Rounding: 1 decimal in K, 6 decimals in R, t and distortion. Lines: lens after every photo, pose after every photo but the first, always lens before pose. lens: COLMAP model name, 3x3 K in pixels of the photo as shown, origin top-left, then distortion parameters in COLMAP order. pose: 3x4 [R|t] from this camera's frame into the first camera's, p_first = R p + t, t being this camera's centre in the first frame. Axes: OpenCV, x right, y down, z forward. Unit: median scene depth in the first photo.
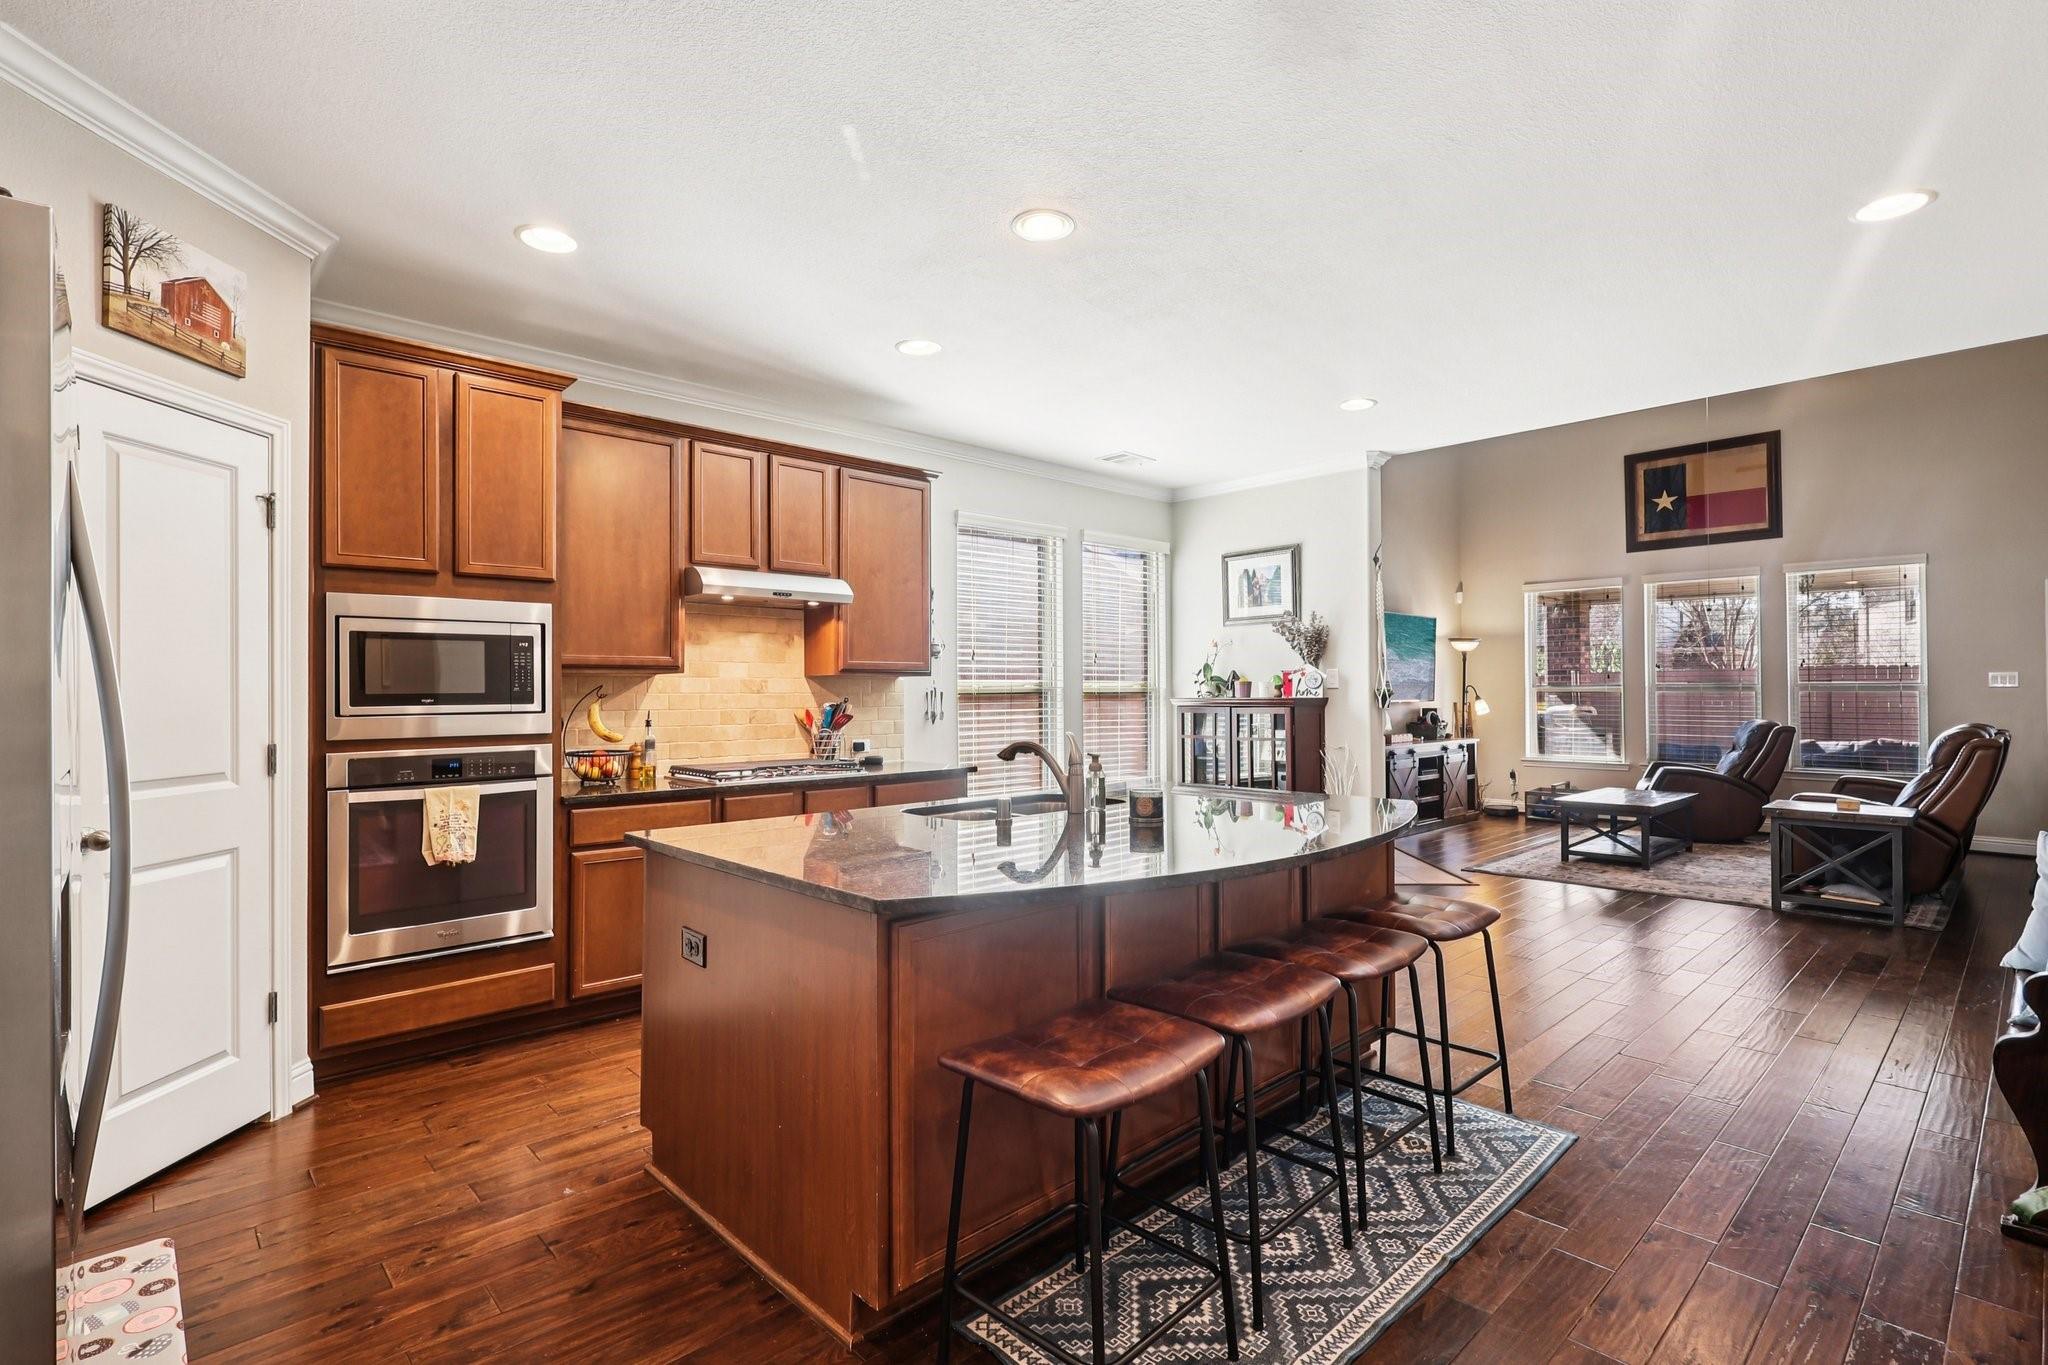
lens RADIAL K [[953.8, 0, 1025.2], [0, 953.8, 684.5], [0, 0, 1]] dist [-0.001537, 0.002467]
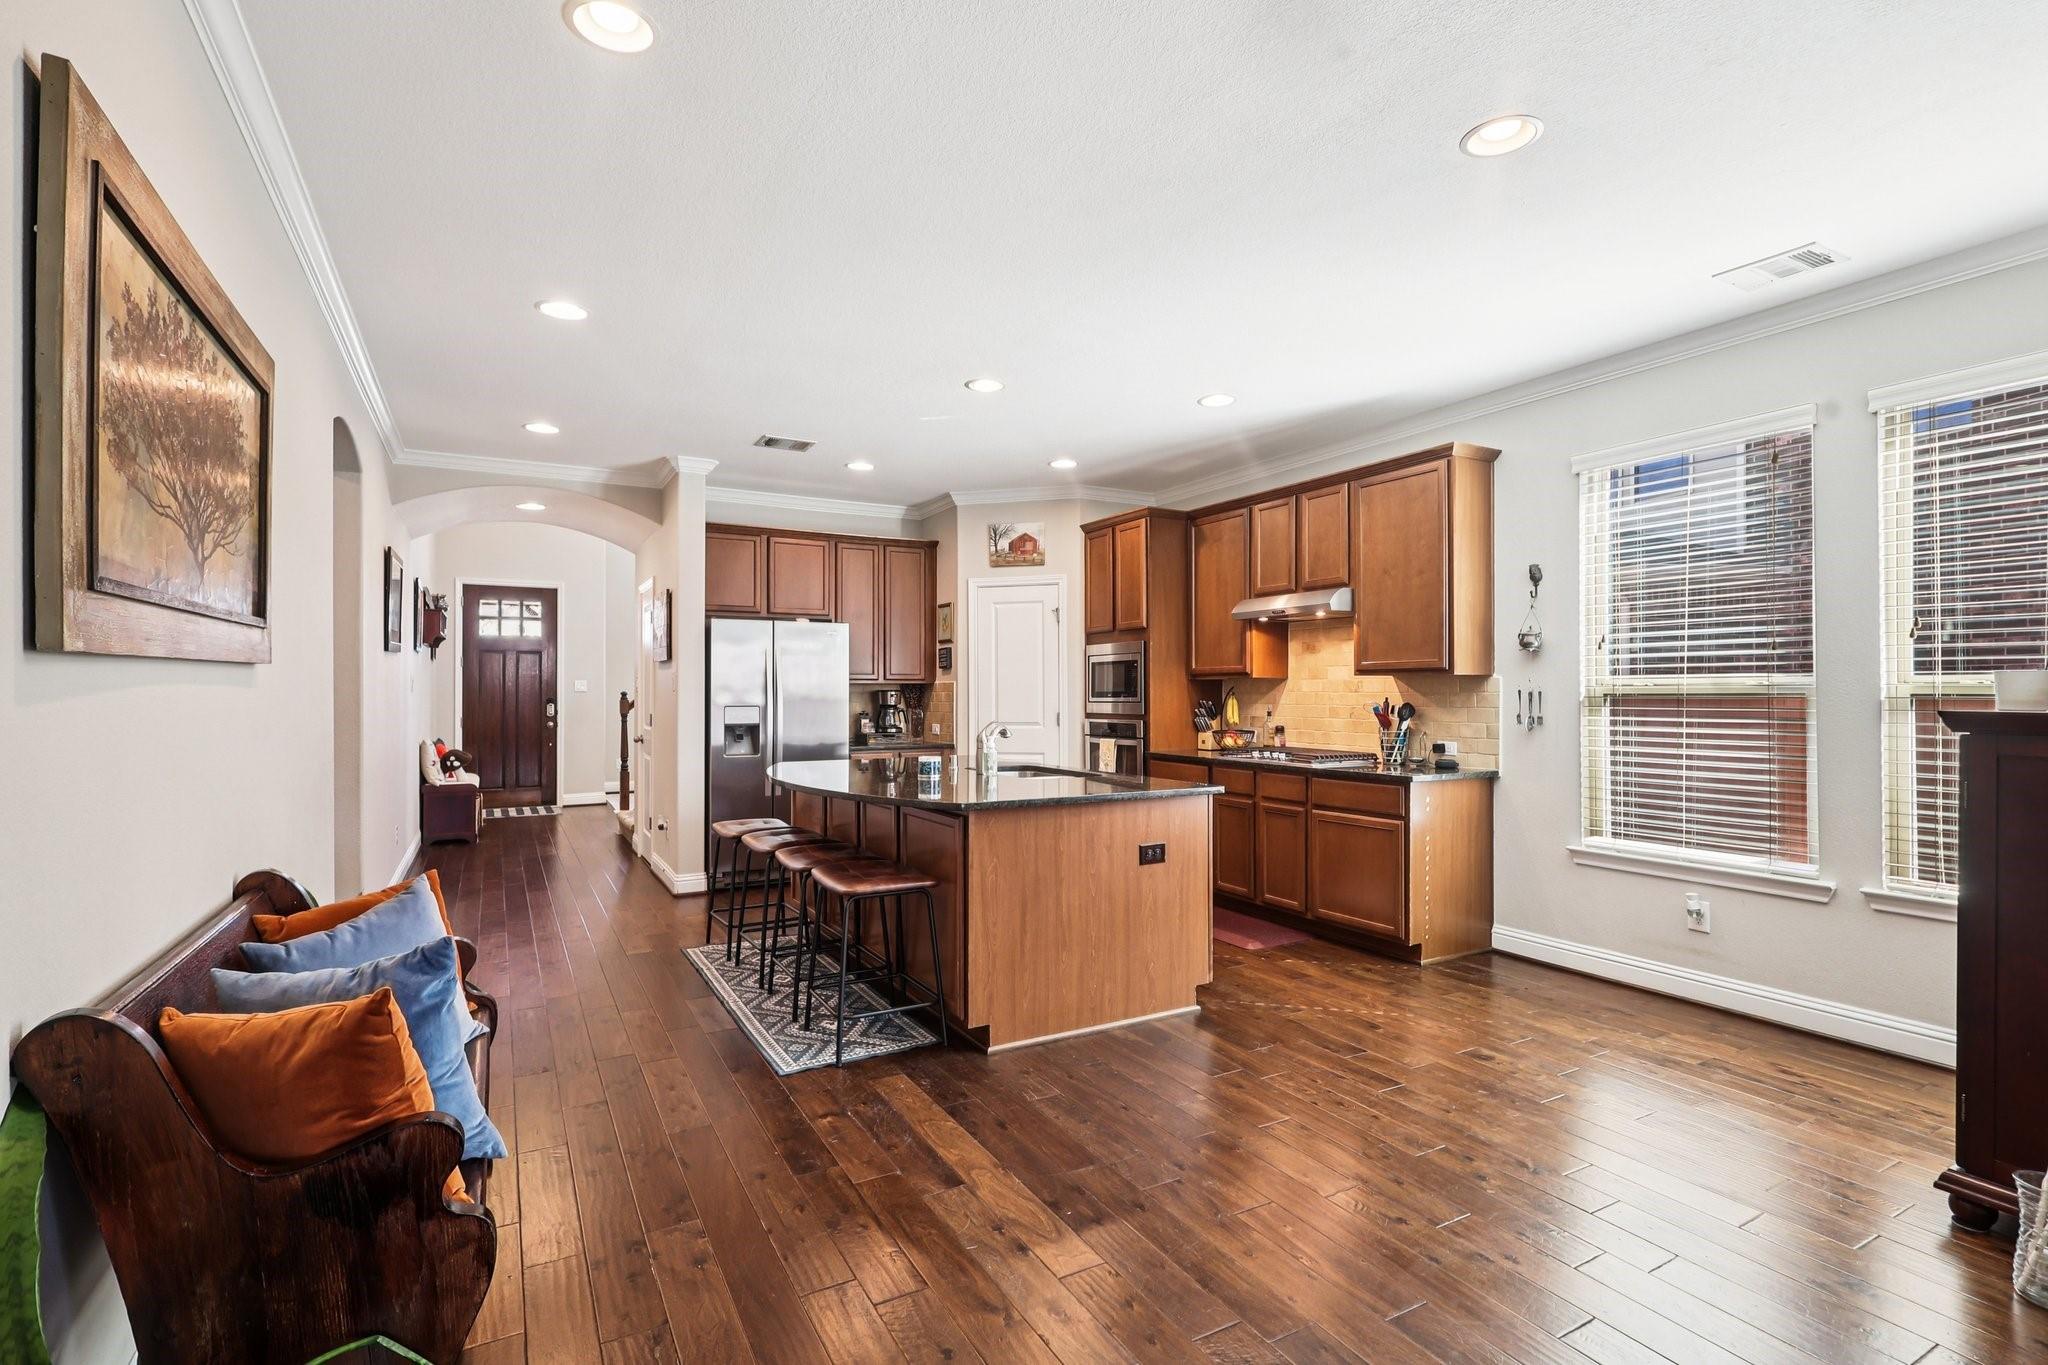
lens RADIAL K [[953.8, 0, 1011.6], [0, 953.8, 677.5], [0, 0, 1]] dist [-0.001537, 0.002467]
pose [[-0.248443, -0.009517, -0.968600, 1.576641], [0.008118, 0.999896, -0.011907, 0.002732], [0.968613, -0.010821, -0.248340, 1.504805]]
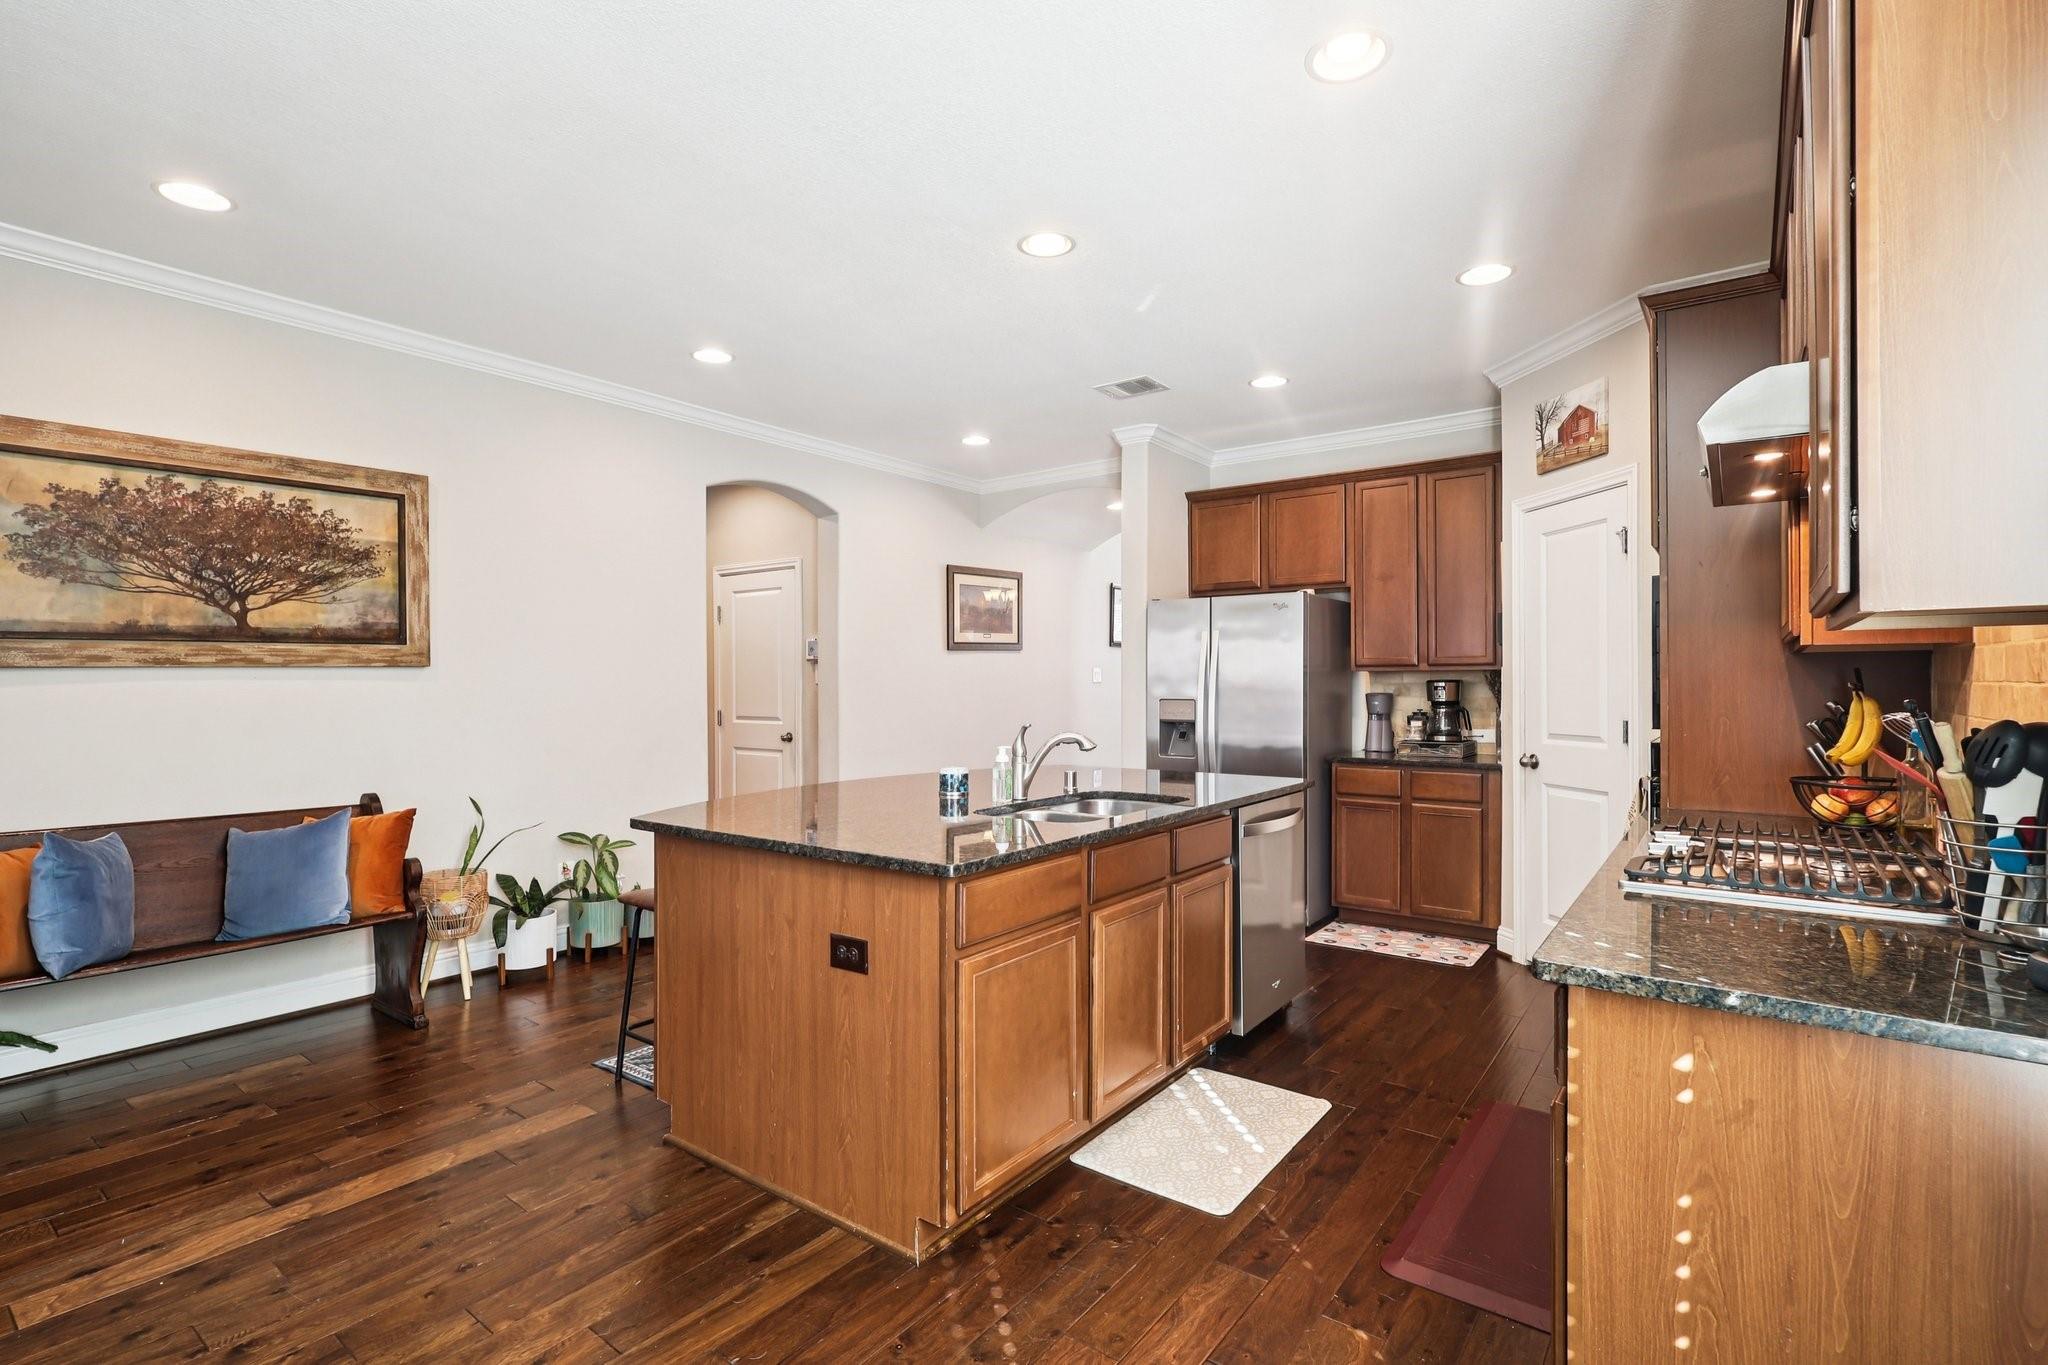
lens RADIAL K [[953.8, 0, 1027.7], [0, 953.8, 678.6], [0, 0, 1]] dist [-0.001537, 0.002467]
pose [[-0.984396, 0.005607, -0.175880, 0.244966], [0.007548, 0.999918, -0.010372, 0.013613], [0.175807, -0.011538, -0.984357, 2.168761]]
